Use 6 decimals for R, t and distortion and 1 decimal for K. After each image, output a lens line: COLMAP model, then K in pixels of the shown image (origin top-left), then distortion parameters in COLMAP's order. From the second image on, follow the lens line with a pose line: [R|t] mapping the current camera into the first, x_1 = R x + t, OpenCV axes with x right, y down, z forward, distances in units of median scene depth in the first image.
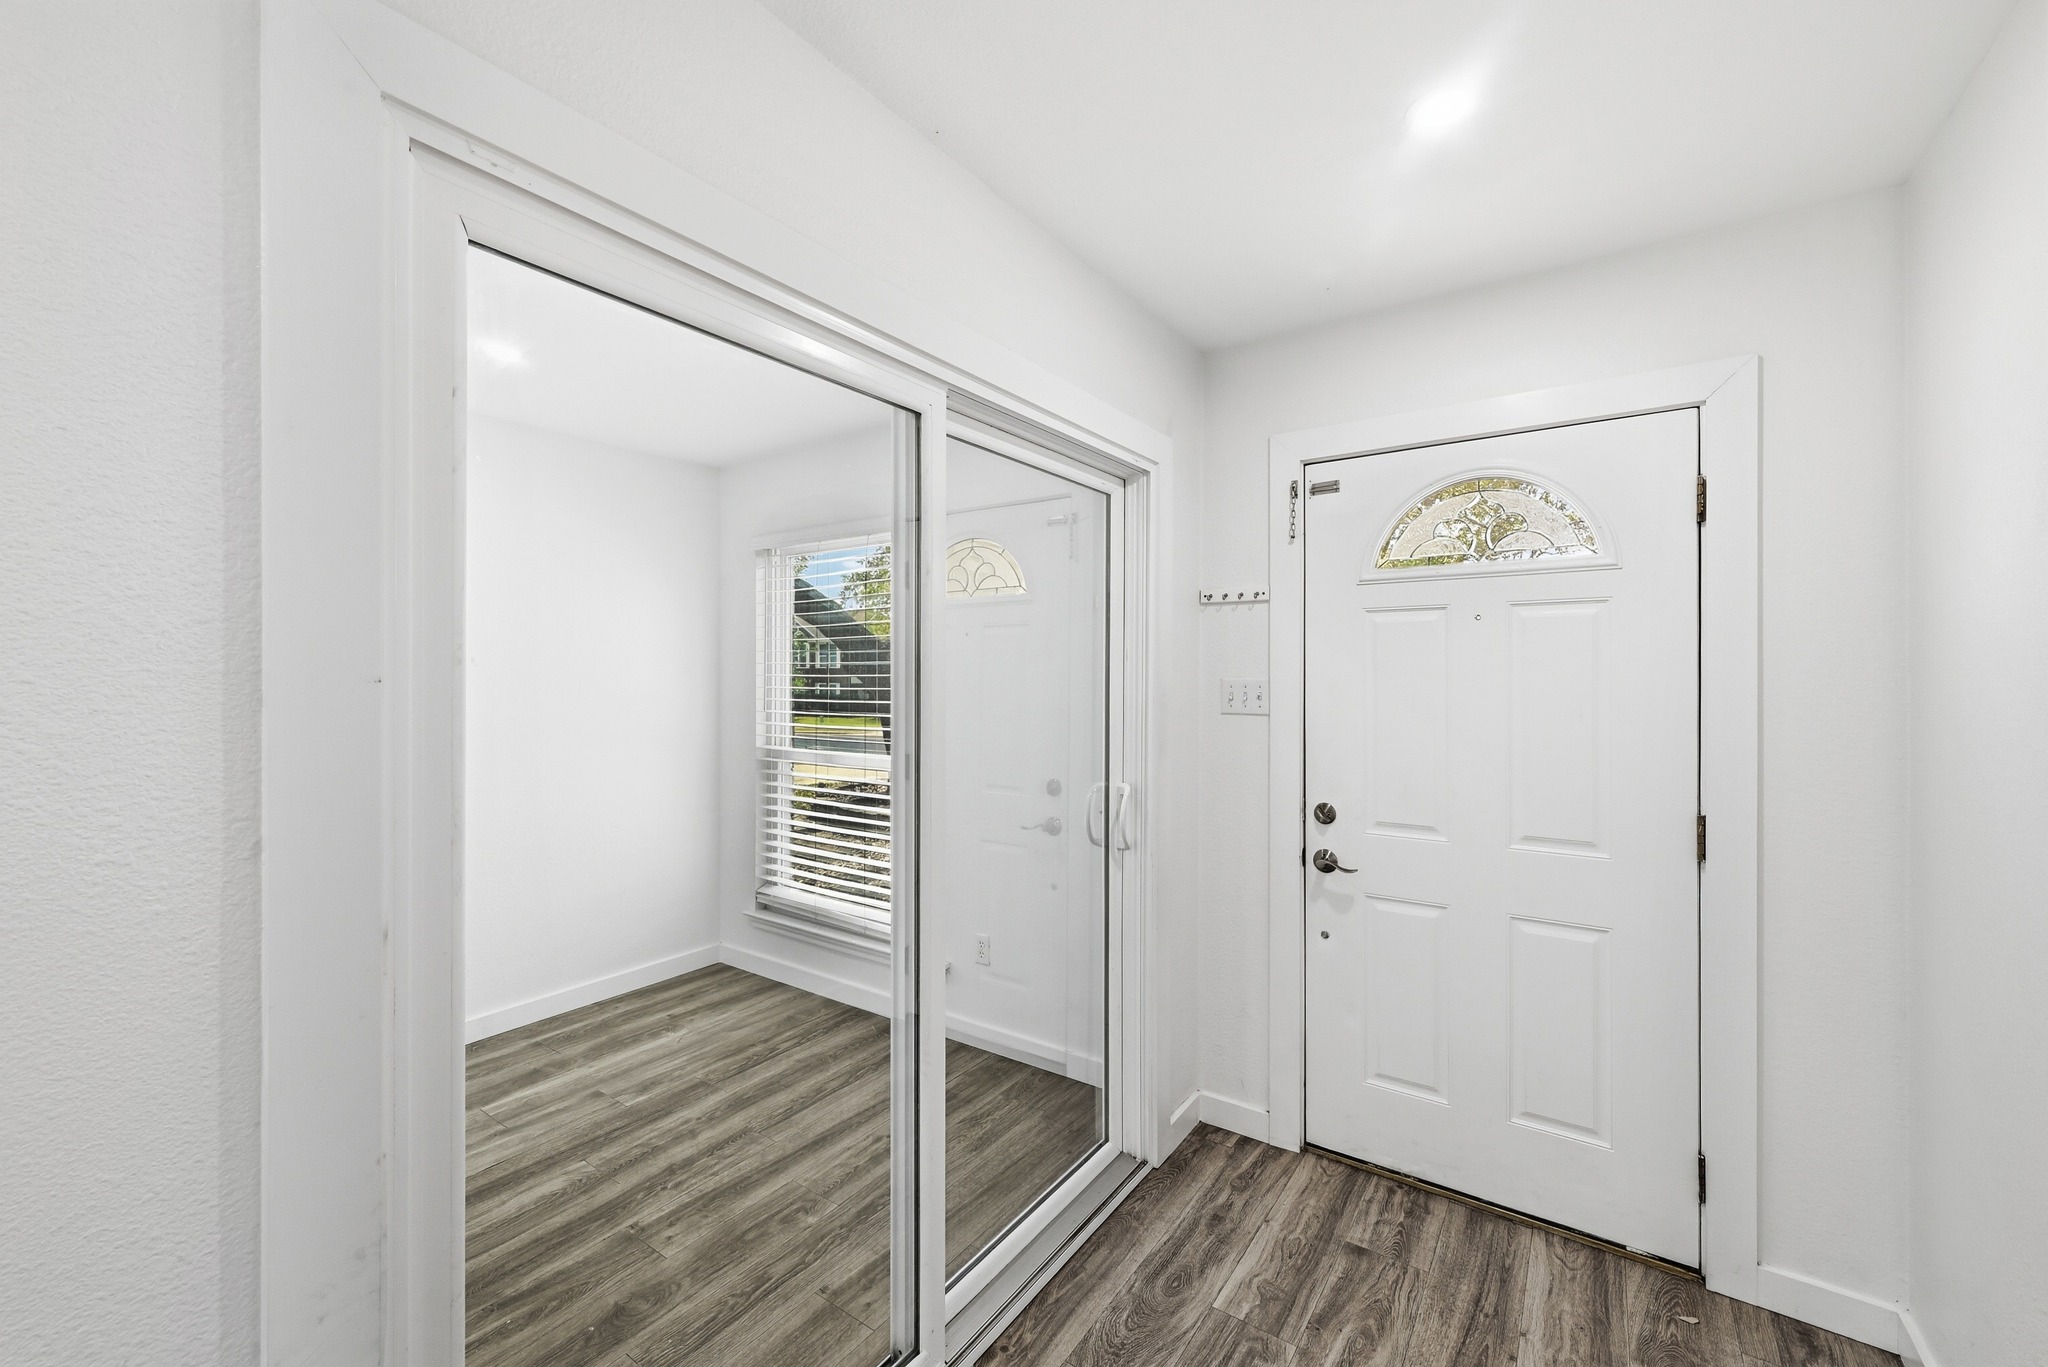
lens RADIAL K [[814.0, 0, 1018.4], [0, 814.0, 679.6], [0, 0, 1]] dist [0.001013, 0.000230]
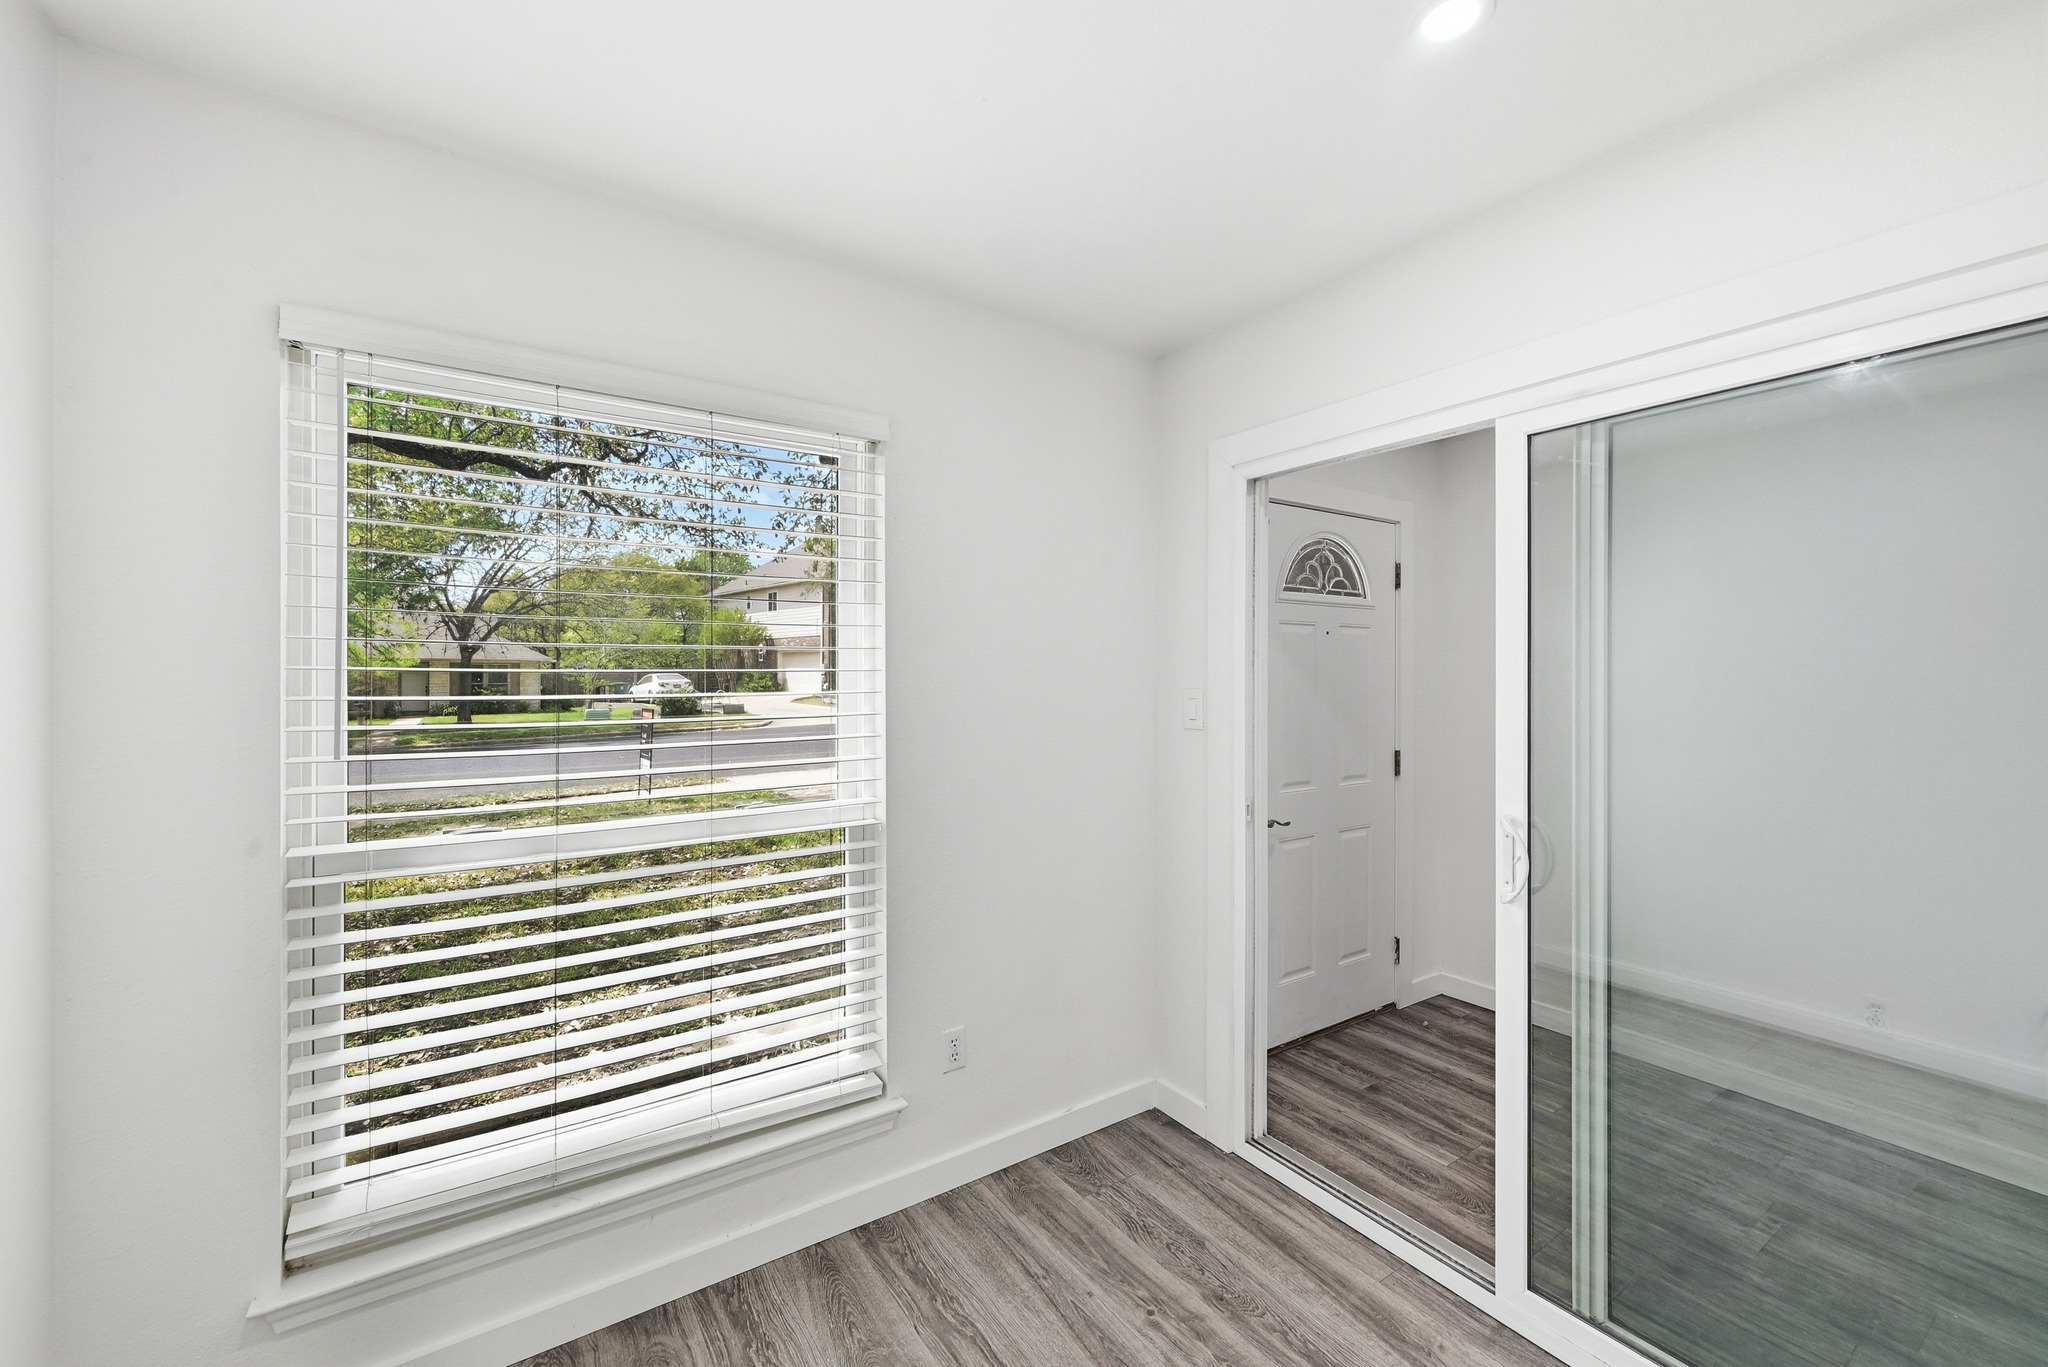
lens RADIAL K [[814.0, 0, 1018.4], [0, 814.0, 679.6], [0, 0, 1]] dist [0.001013, 0.000230]
pose [[0.363582, -0.006167, 0.931542, -1.102463], [0.004191, 0.999979, 0.004984, -0.001757], [-0.931553, 0.002092, 0.363600, 1.076013]]
